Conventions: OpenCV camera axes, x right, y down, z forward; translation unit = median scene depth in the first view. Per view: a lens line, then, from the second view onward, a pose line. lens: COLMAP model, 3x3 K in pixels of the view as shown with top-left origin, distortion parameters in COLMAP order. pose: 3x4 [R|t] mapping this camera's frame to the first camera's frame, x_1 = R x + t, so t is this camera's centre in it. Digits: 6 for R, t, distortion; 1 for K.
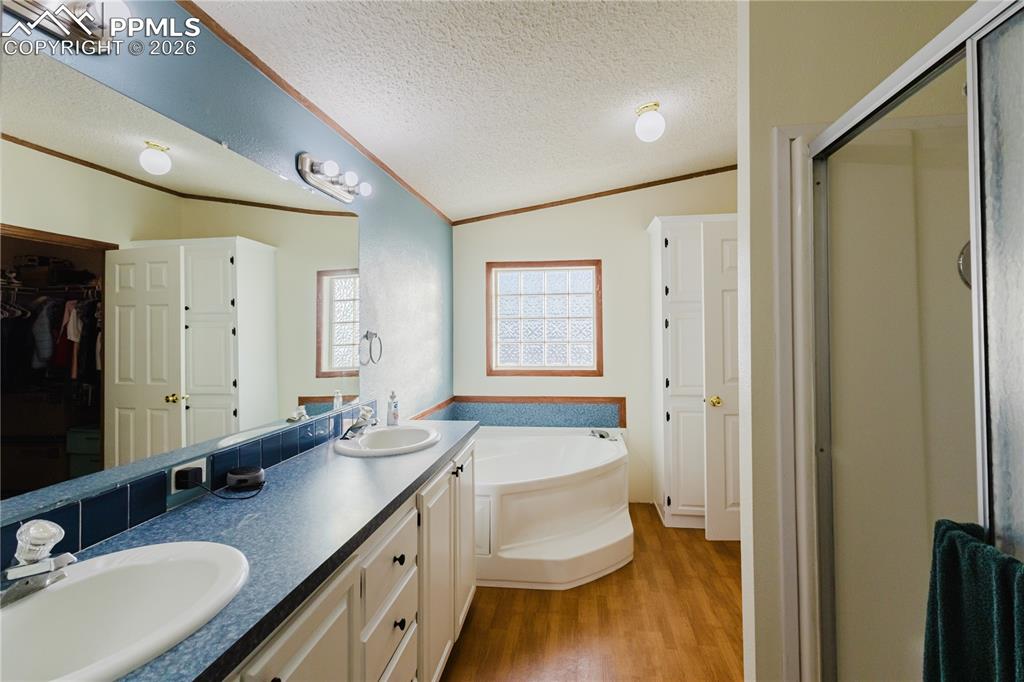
lens RADIAL K [[479.4, 0, 524.2], [0, 479.4, 328.9], [0, 0, 1]] dist [0.001020, 0.000245]
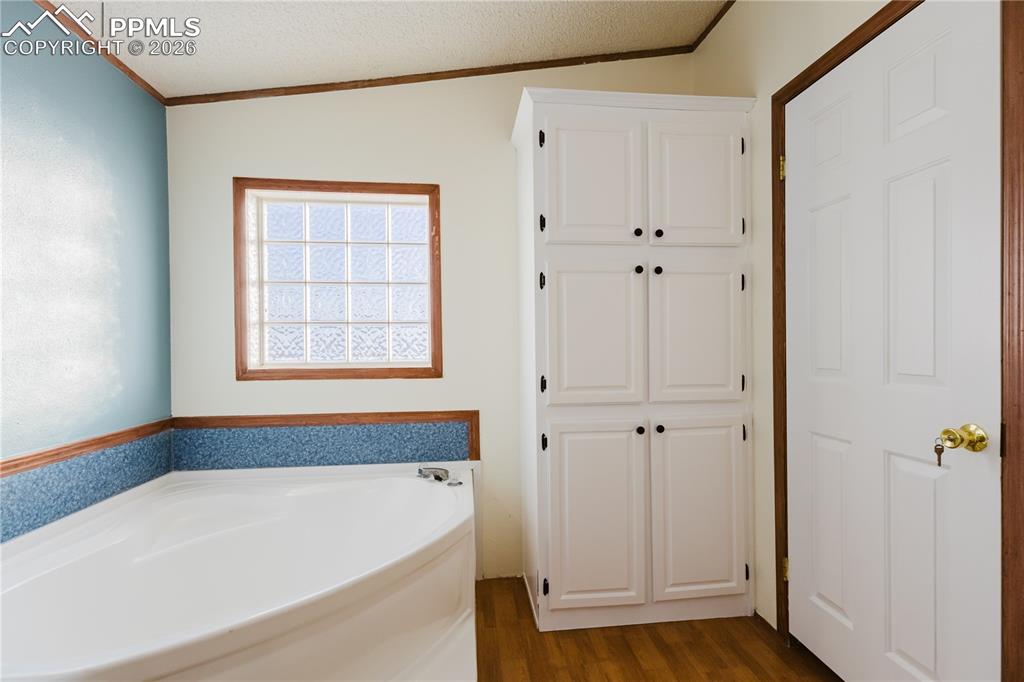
lens RADIAL K [[479.4, 0, 511.7], [0, 479.4, 344.0], [0, 0, 1]] dist [0.001020, 0.000245]
pose [[0.975149, 0.000040, 0.221550, 0.115824], [0.000108, 1.000000, -0.000657, 0.057040], [-0.221550, 0.000664, 0.975149, 0.386775]]
